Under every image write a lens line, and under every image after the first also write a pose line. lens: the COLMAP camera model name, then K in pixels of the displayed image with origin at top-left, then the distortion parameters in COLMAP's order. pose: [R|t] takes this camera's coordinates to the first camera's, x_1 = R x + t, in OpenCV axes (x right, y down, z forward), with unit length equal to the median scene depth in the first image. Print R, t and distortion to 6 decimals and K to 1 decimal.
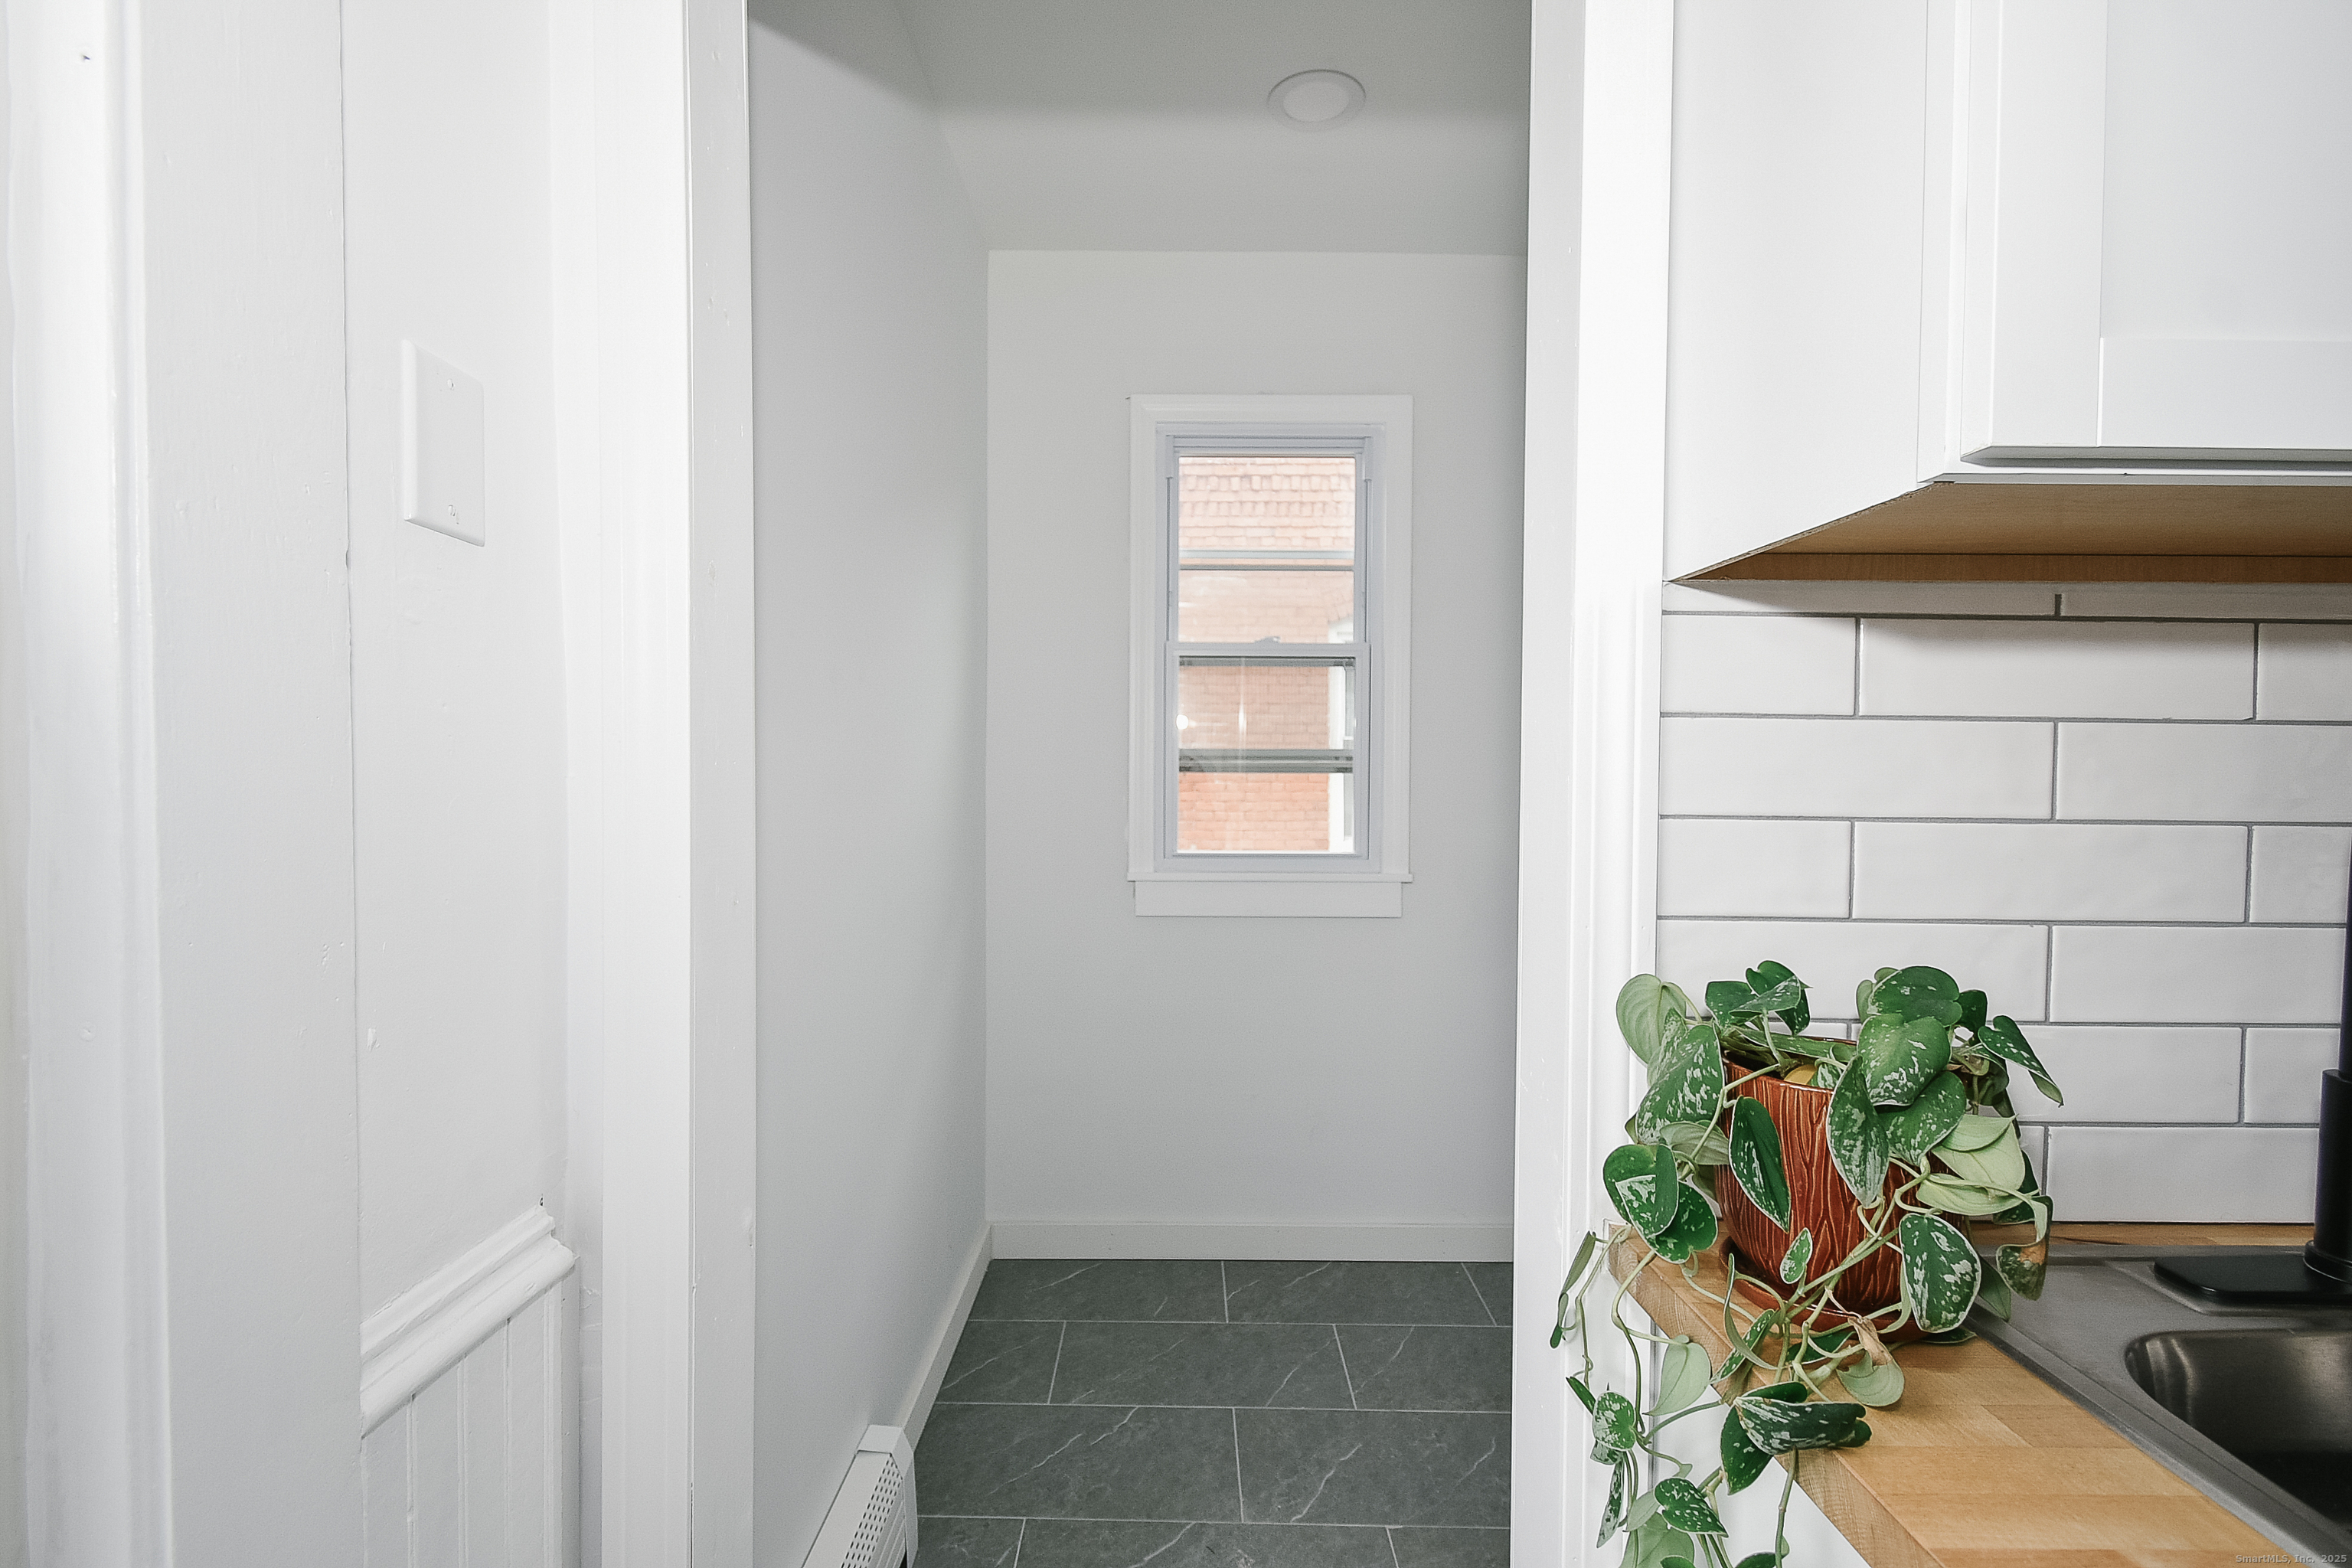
lens RADIAL K [[1051.4, 0, 1174.8], [0, 1051.4, 795.7], [0, 0, 1]] dist [0.000028, 0.000165]
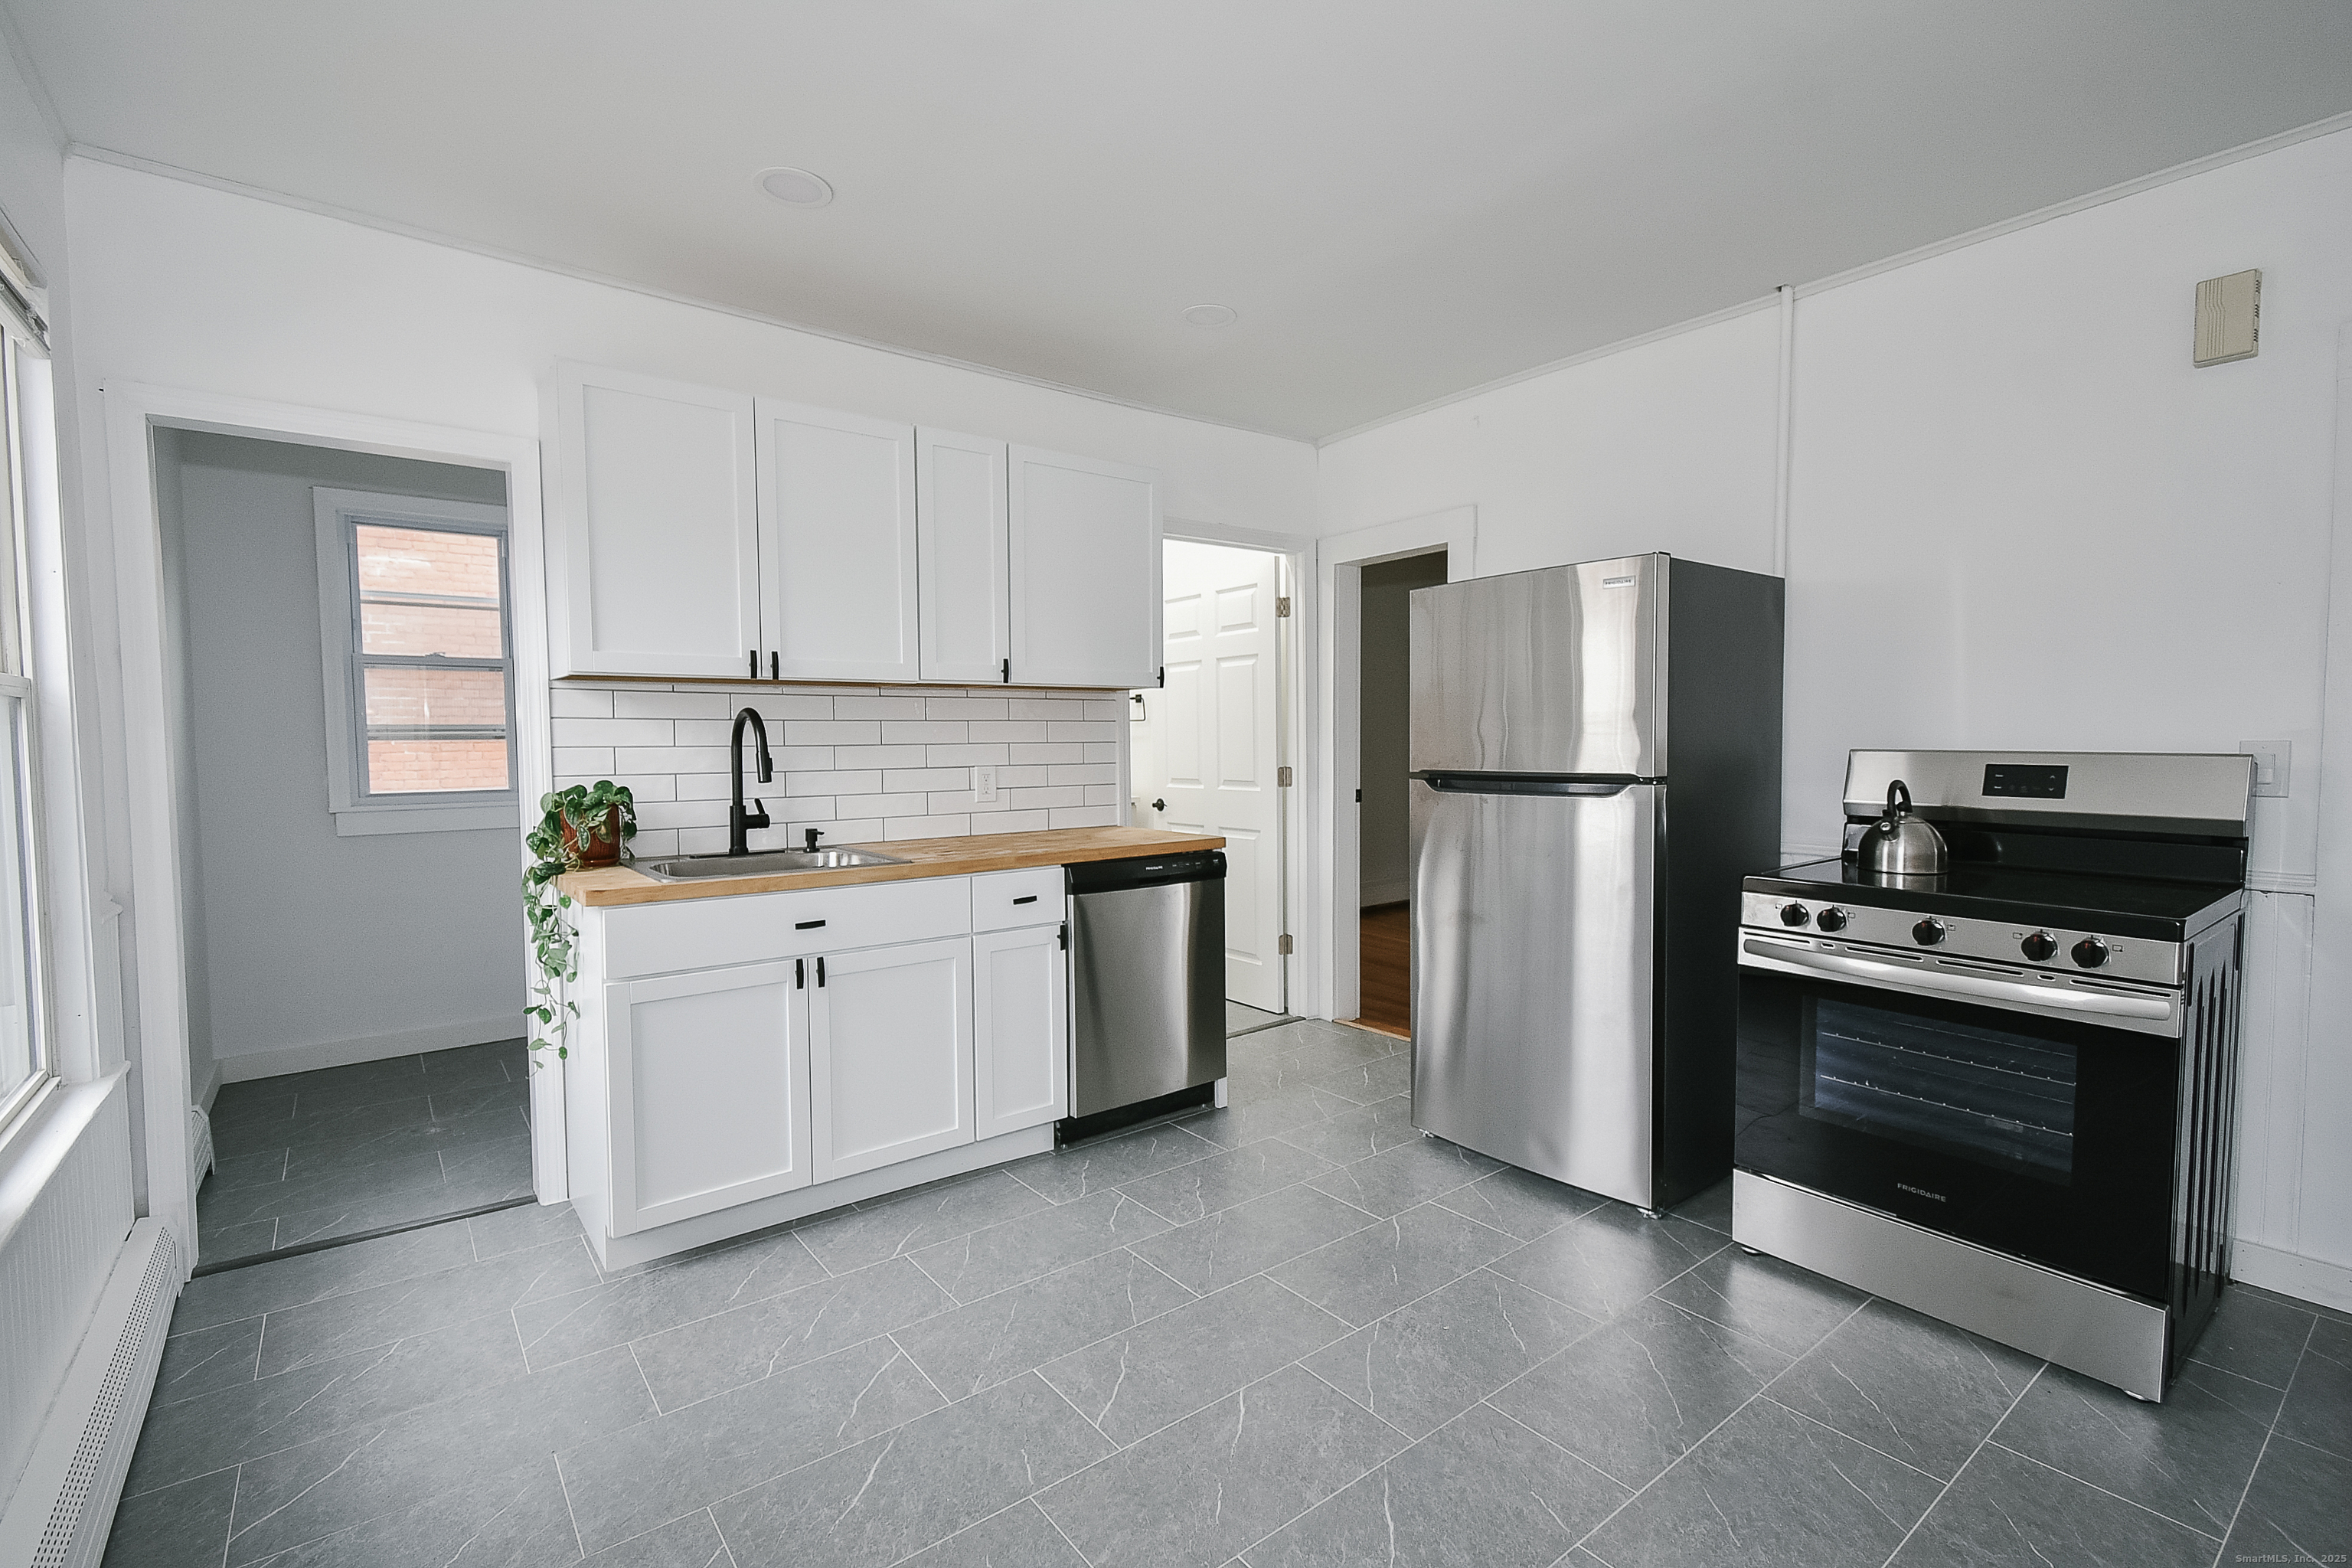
lens RADIAL K [[1051.4, 0, 1174.8], [0, 1051.4, 795.7], [0, 0, 1]] dist [0.000028, 0.000165]
pose [[0.785323, -0.044324, 0.617497, -0.021820], [0.025851, 0.998912, 0.038825, 0.028255], [-0.618546, -0.014527, 0.785615, -0.892172]]
